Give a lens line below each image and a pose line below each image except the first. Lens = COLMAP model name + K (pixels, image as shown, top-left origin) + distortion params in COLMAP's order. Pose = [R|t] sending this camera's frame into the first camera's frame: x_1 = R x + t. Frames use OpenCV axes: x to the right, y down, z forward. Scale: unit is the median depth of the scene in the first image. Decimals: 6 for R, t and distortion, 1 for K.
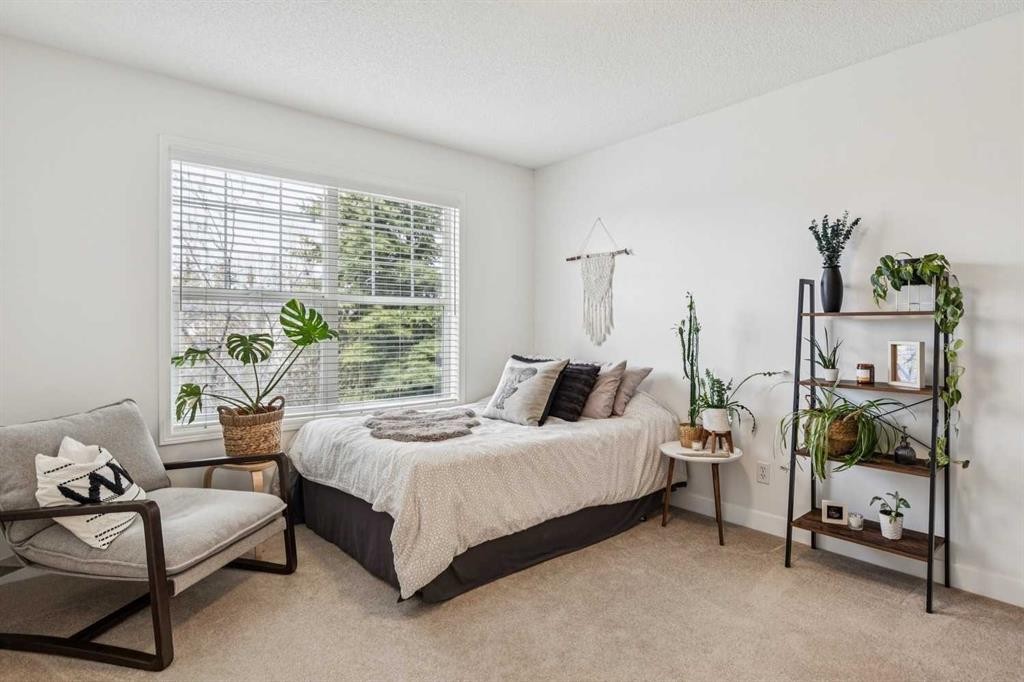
lens RADIAL K [[522.1, 0, 511.5], [0, 522.1, 332.7], [0, 0, 1]] dist [-0.001637, -0.000190]
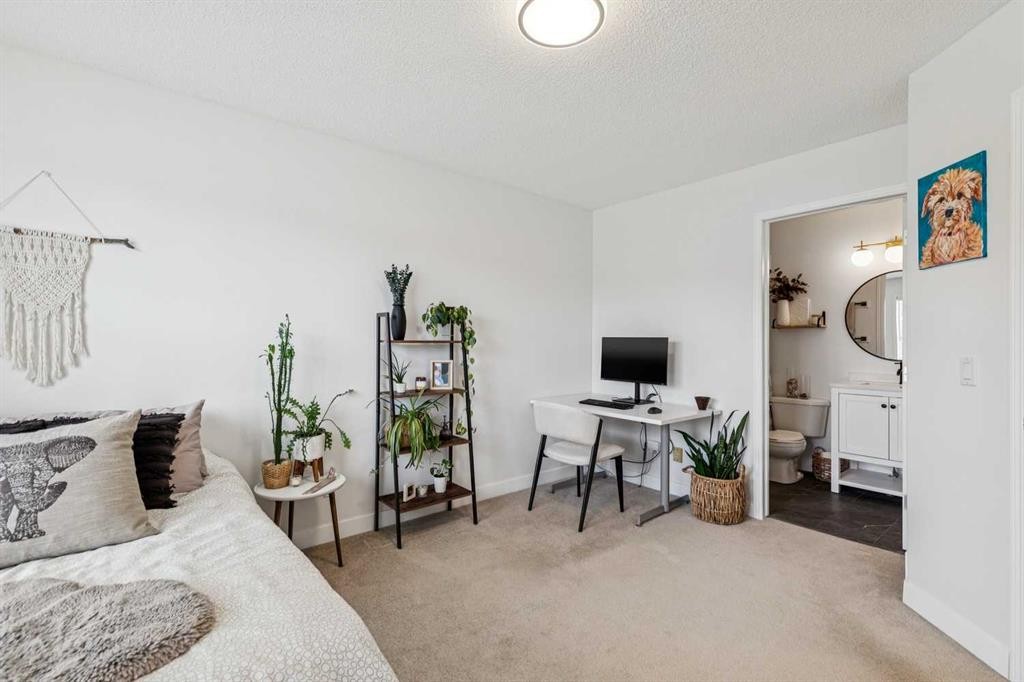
lens RADIAL K [[458.3, 0, 512.0], [0, 458.3, 341.0], [0, 0, 1]] dist [0.001554, 0.000040]
pose [[0.017929, -0.000147, 0.999839, -0.513813], [0.008078, 0.999967, 0.000002, -0.033148], [-0.999807, 0.008077, 0.017930, 0.680711]]
